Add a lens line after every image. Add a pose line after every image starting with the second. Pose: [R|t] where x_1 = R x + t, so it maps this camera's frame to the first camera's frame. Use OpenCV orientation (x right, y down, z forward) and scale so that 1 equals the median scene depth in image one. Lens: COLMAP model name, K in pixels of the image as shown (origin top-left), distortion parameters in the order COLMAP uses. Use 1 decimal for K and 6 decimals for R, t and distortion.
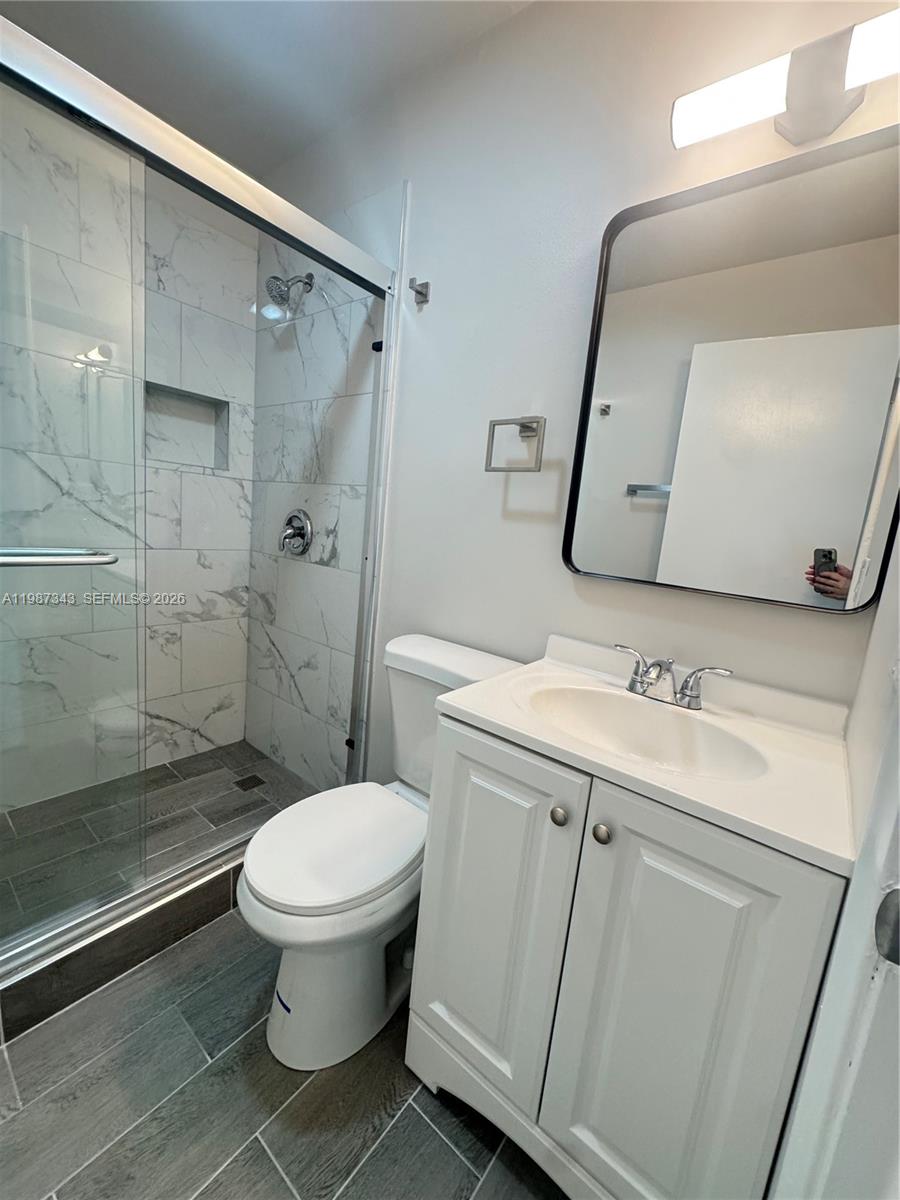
lens RADIAL K [[484.4, 0, 453.7], [0, 484.4, 598.6], [0, 0, 1]] dist [-0.004442, 0.000450]
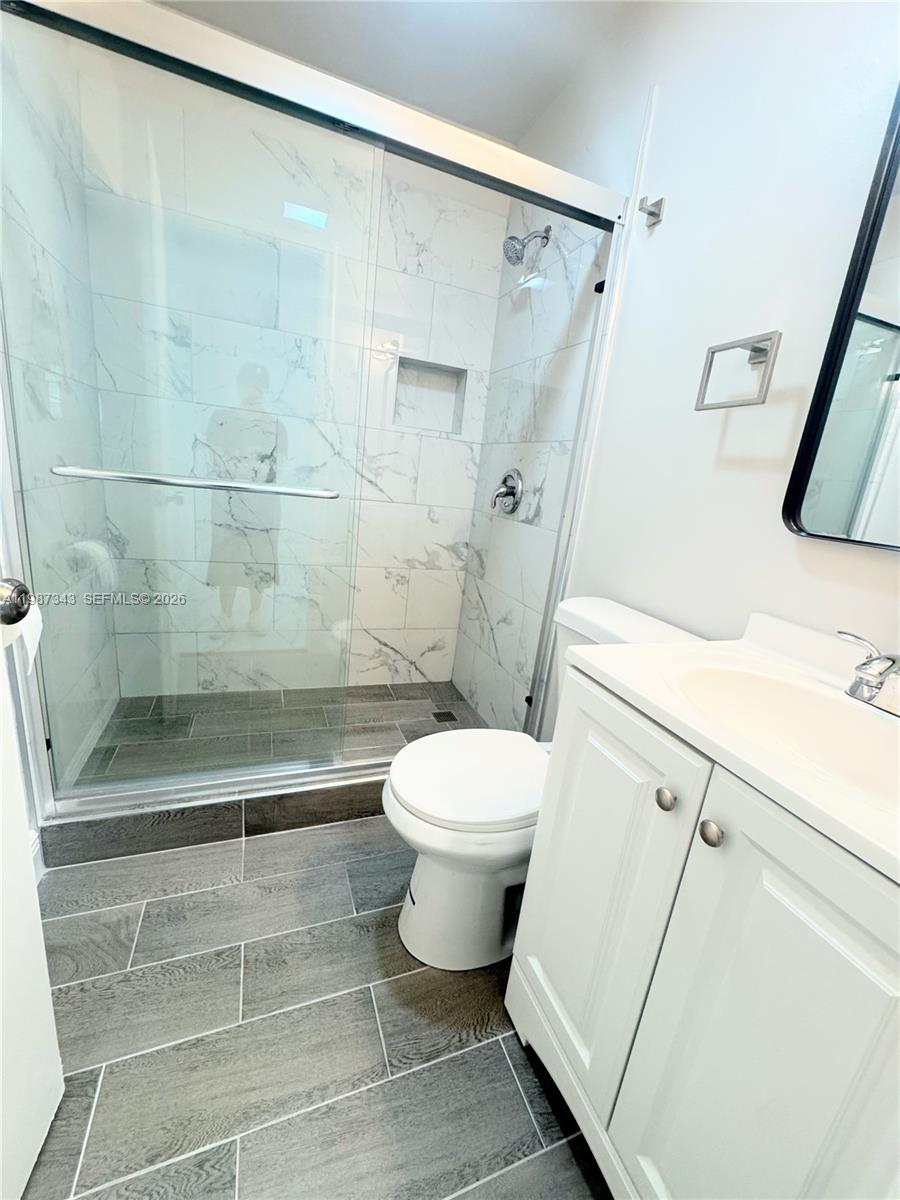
lens RADIAL K [[484.4, 0, 452.1], [0, 484.4, 601.4], [0, 0, 1]] dist [-0.004442, 0.000450]
pose [[0.860598, 0.129330, -0.492590, 0.141895], [-0.110318, 0.991594, 0.067610, 0.051082], [0.497193, -0.003843, 0.867631, 0.050452]]
